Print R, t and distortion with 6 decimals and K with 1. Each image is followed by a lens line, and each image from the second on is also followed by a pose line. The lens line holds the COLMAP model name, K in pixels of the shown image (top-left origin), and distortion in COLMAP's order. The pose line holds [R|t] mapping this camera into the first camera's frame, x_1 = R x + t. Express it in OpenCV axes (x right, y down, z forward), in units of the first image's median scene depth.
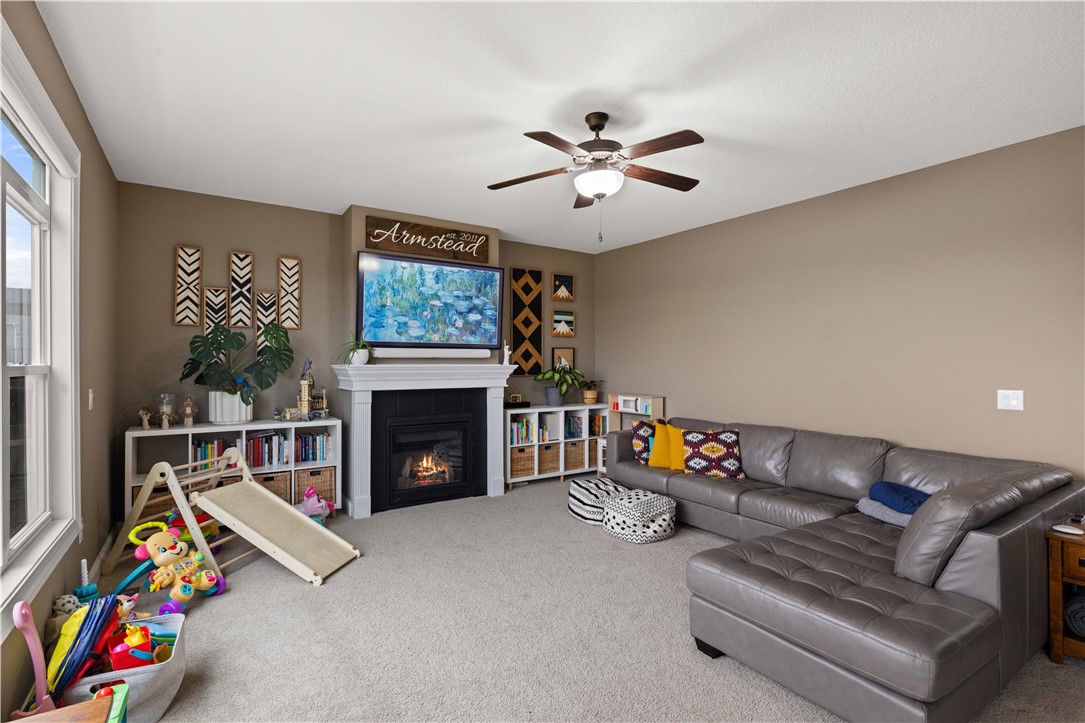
lens RADIAL K [[517.6, 0, 541.1], [0, 517.6, 362.7], [0, 0, 1]] dist [-0.003053, -0.000417]
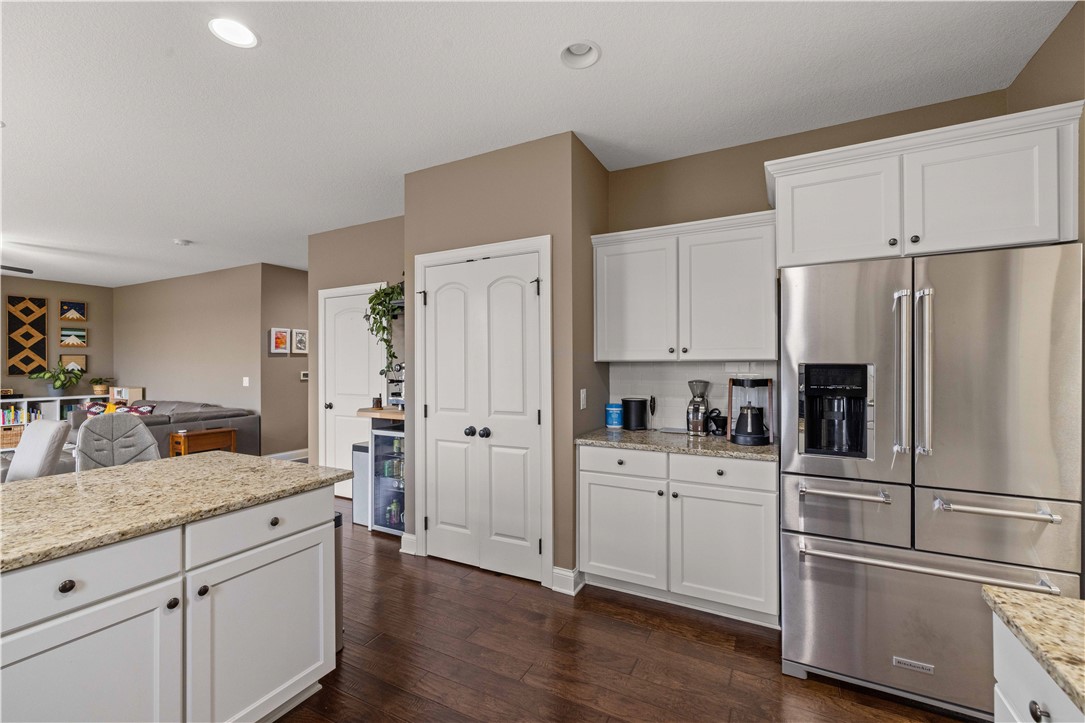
lens RADIAL K [[455.4, 0, 544.9], [0, 455.4, 361.9], [0, 0, 1]] dist [0.004261, 0.000060]
pose [[0.877020, -0.001205, 0.480453, 0.680802], [0.003036, 0.999991, -0.003035, -0.002353], [-0.480445, 0.004121, 0.877015, -0.822509]]
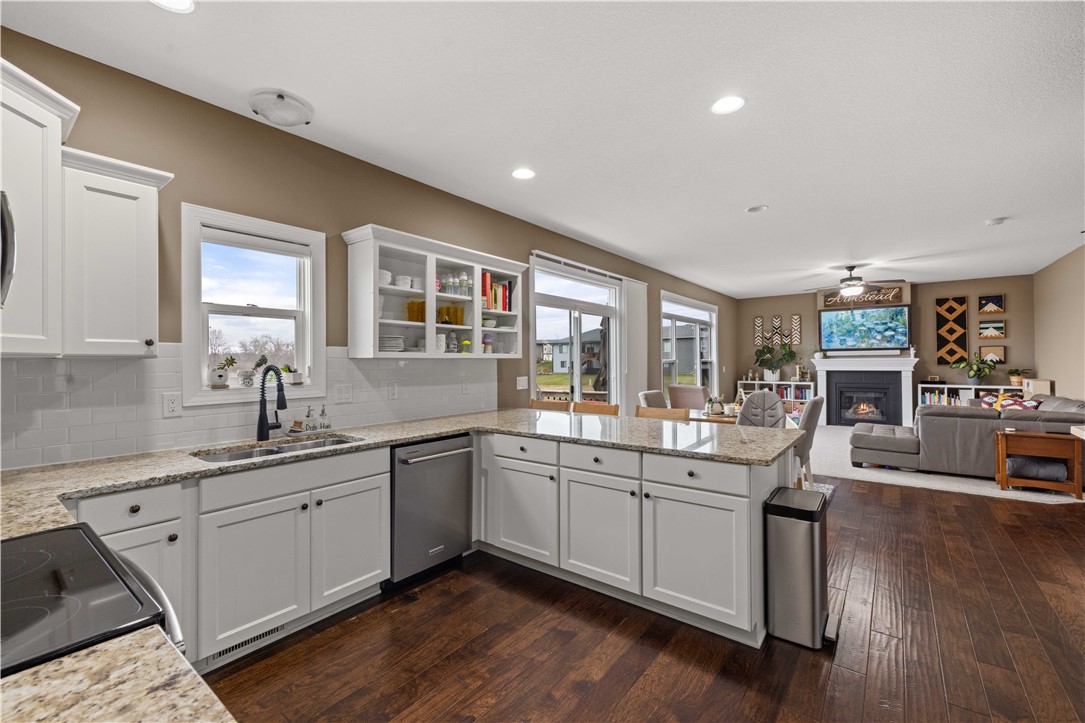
lens RADIAL K [[455.4, 0, 543.1], [0, 455.4, 359.2], [0, 0, 1]] dist [0.004261, 0.000060]
pose [[0.322181, -0.007137, -0.946651, 1.028757], [0.010490, 0.999937, -0.003969, -0.000158], [0.946620, -0.008652, 0.322236, -0.723465]]
